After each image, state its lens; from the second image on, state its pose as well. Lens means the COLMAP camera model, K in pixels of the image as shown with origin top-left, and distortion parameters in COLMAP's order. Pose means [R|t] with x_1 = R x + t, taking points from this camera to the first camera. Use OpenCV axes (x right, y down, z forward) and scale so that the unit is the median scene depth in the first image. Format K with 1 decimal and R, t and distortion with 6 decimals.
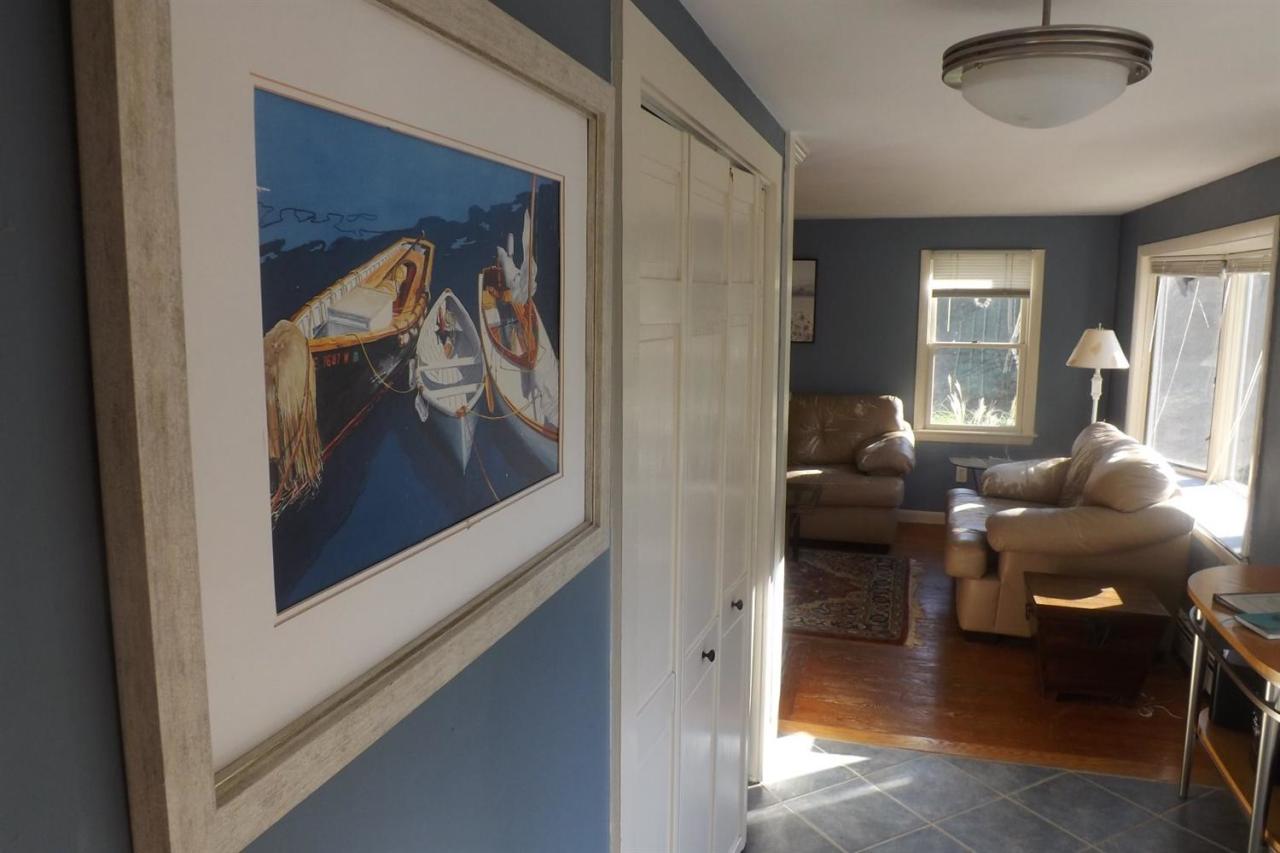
lens RADIAL K [[926.1, 0, 640.0], [0, 926.1, 426.5], [0, 0, 1]] dist [-0.079660, 0.038797]
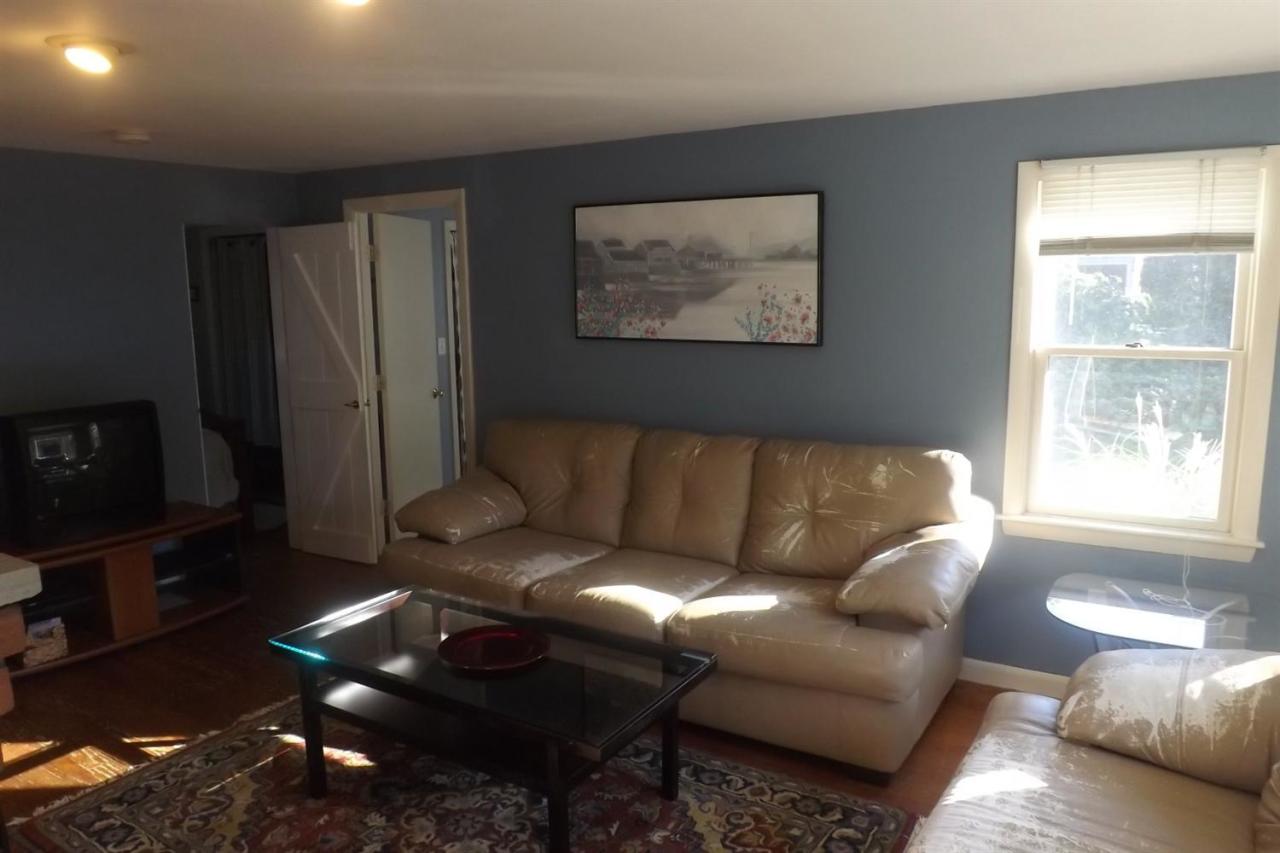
lens RADIAL K [[926.1, 0, 640.0], [0, 926.1, 426.5], [0, 0, 1]] dist [-0.079660, 0.038797]
pose [[0.962953, 0.022498, -0.268728, 0.246353], [-0.017223, 0.999610, 0.021972, -0.055396], [0.269118, -0.016529, 0.962965, 0.465211]]
